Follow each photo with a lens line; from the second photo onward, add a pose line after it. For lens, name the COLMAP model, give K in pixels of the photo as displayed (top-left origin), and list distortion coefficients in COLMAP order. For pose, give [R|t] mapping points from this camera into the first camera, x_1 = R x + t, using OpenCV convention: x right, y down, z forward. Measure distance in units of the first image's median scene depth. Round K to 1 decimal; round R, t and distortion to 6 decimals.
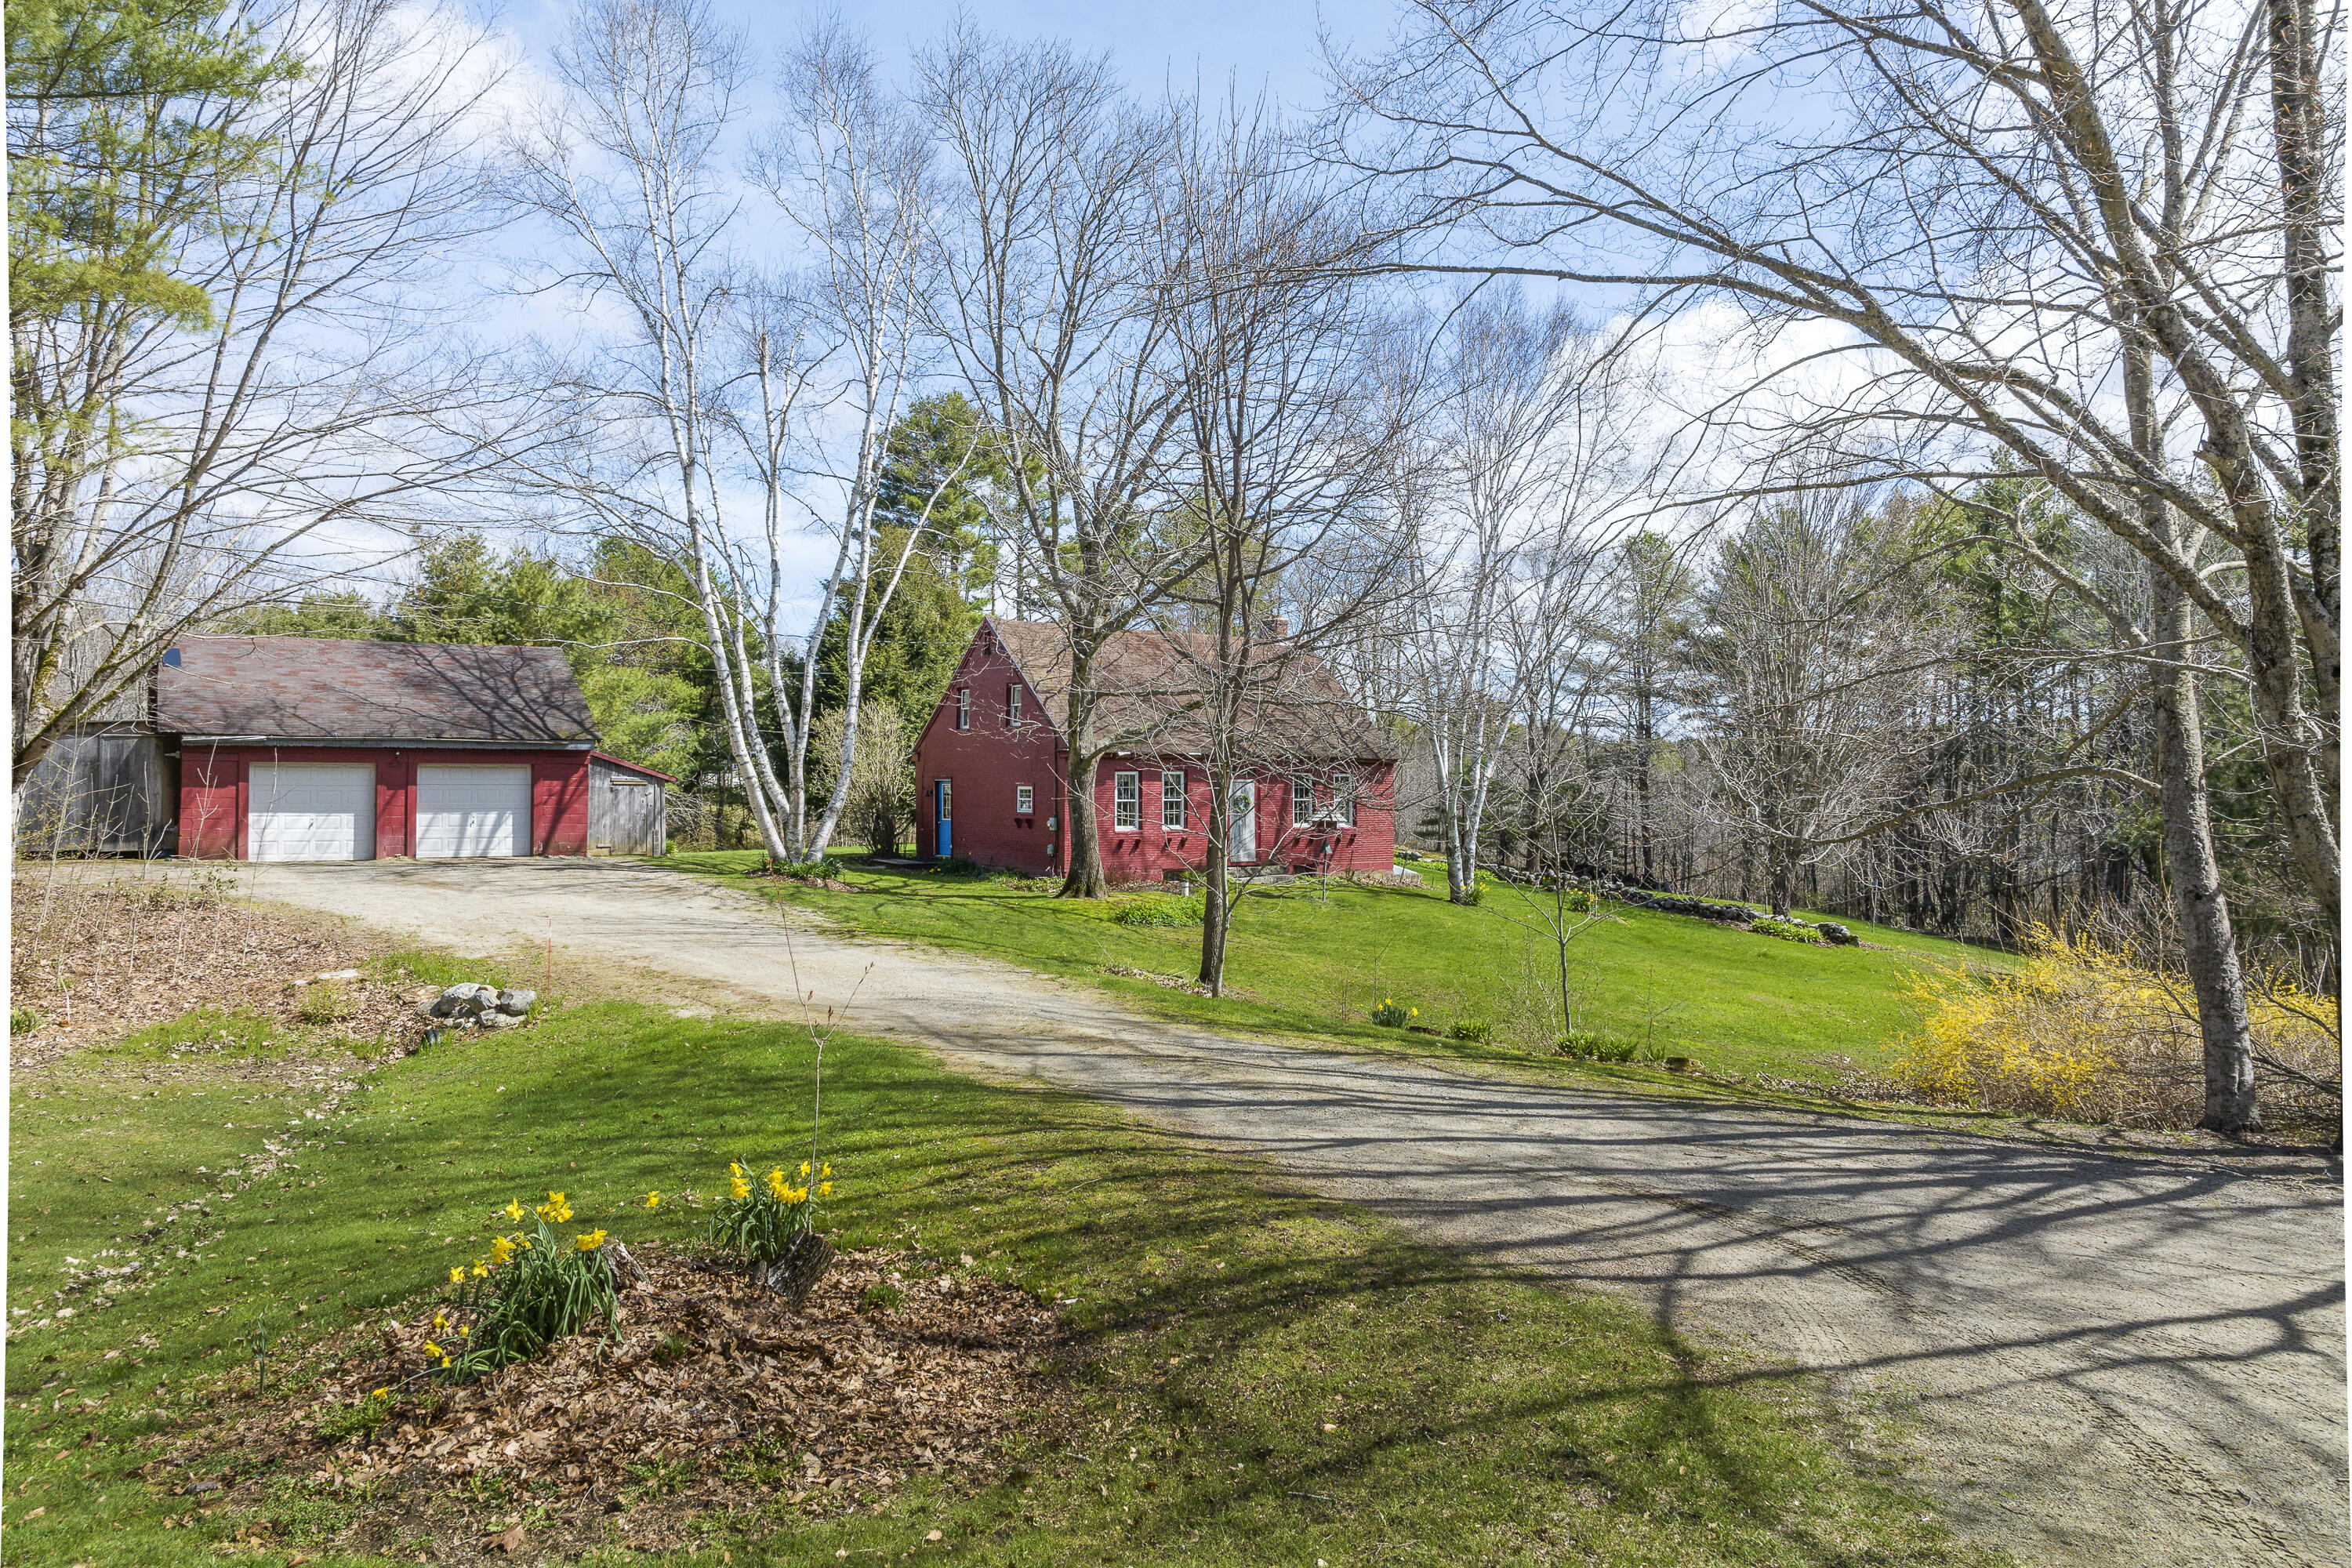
lens RADIAL K [[1620.2, 0, 1186.2], [0, 1620.2, 723.6], [0, 0, 1]] dist [0.012619, 0.001190]
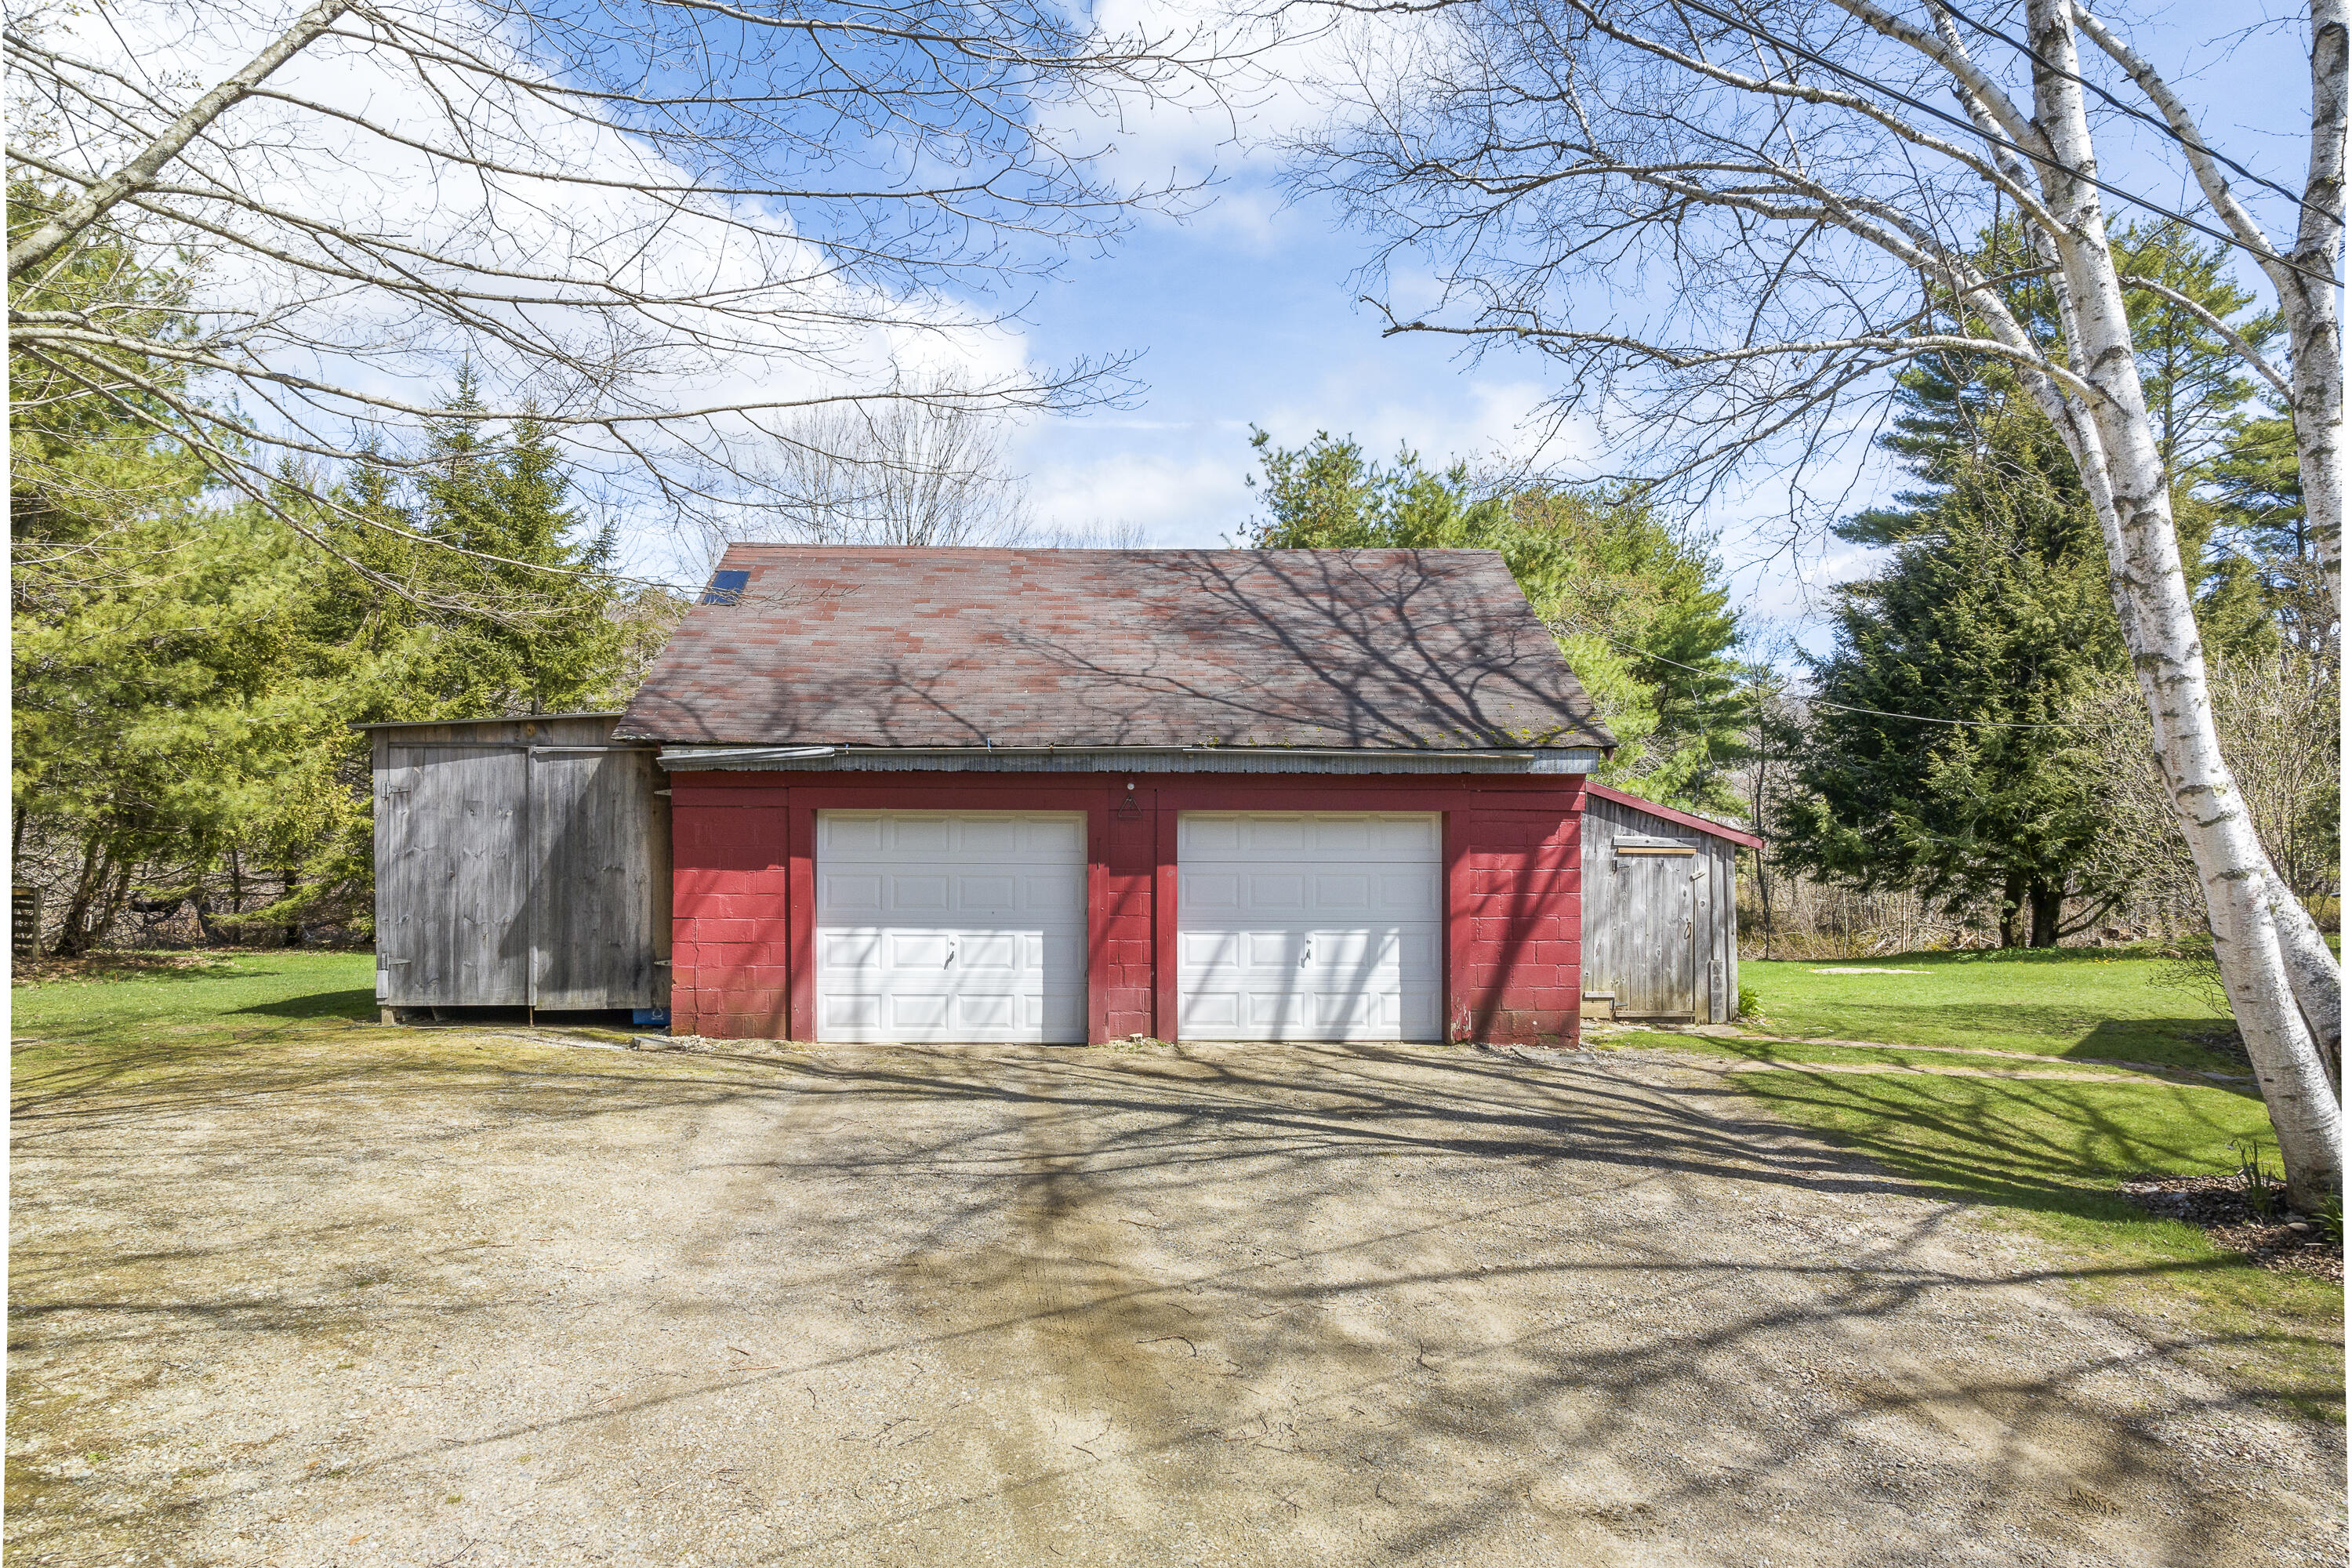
lens RADIAL K [[1588.1, 0, 1130.0], [0, 1588.1, 797.6], [0, 0, 1]] dist [-0.001881, -0.001852]
pose [[0.844607, 0.001080, -0.535386, -0.258597], [0.015502, 0.999529, 0.026471, 0.010117], [0.535162, -0.030657, 0.844193, 0.626341]]
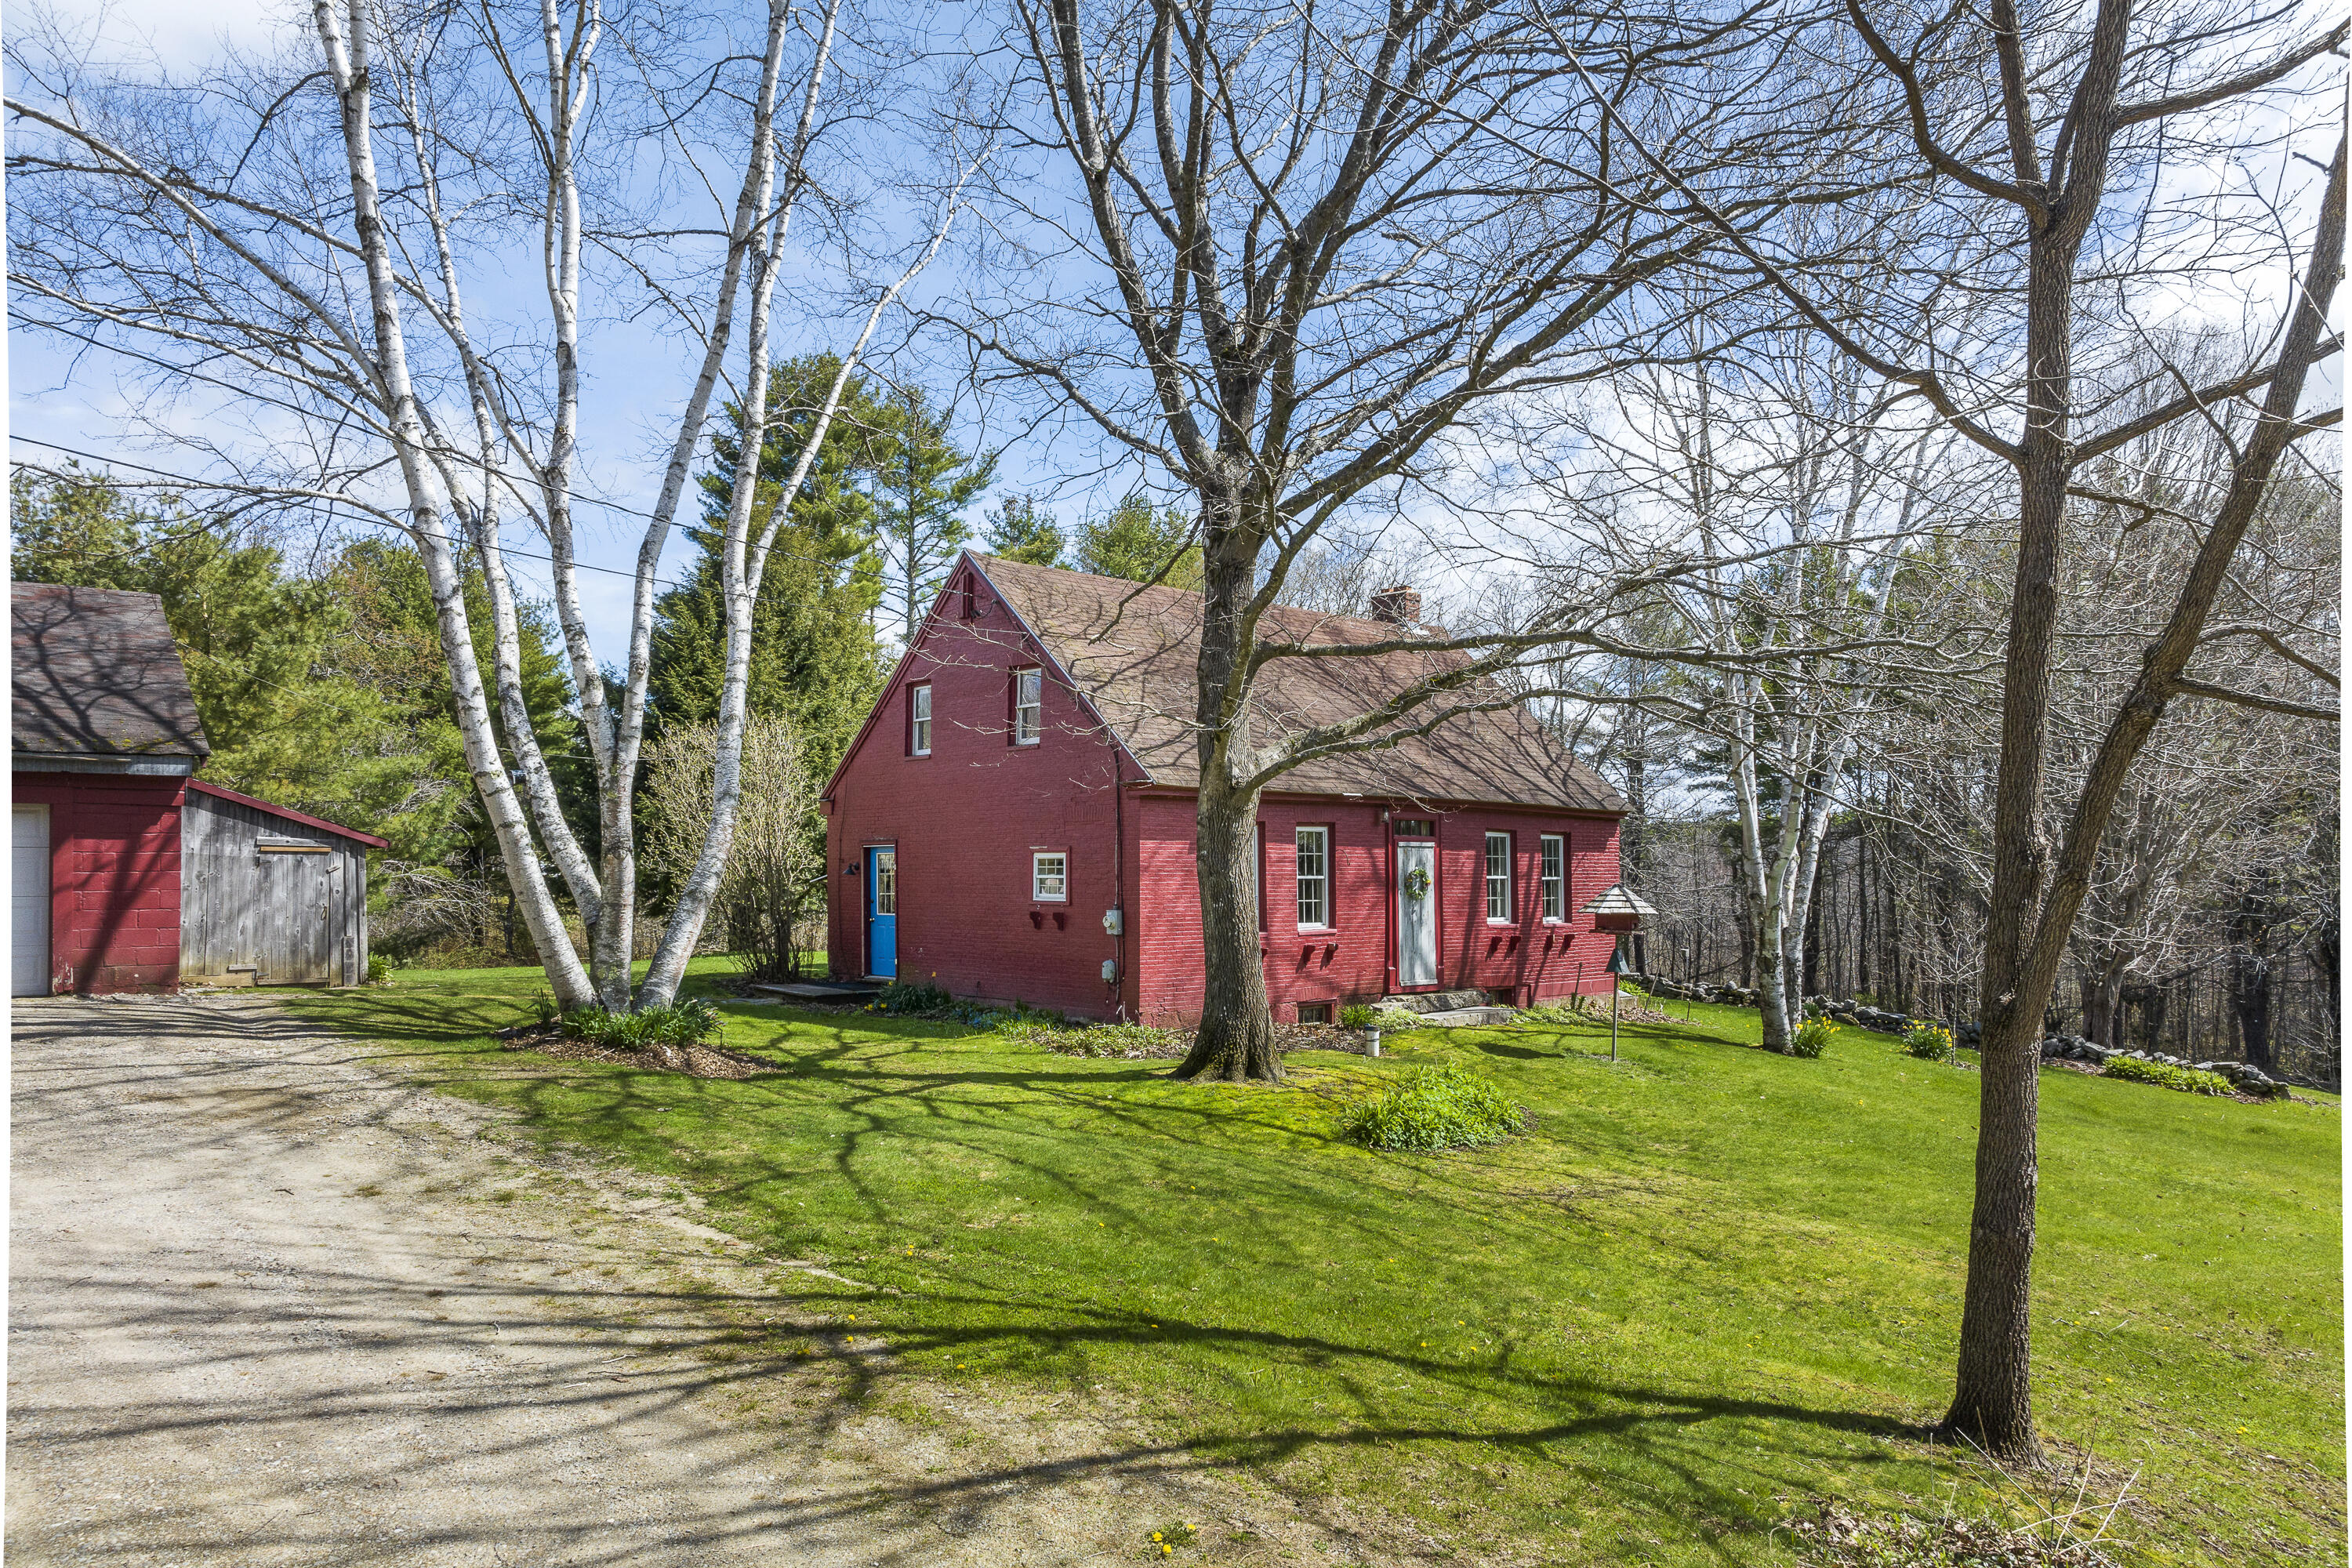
lens RADIAL K [[1614.7, 0, 1172.2], [0, 1614.7, 837.1], [0, 0, 1]] dist [-0.003797, -0.000993]
pose [[0.995495, -0.001611, 0.094804, -0.117232], [0.000306, 0.999905, 0.013780, 0.027851], [-0.094817, -0.013689, 0.995401, 0.489203]]
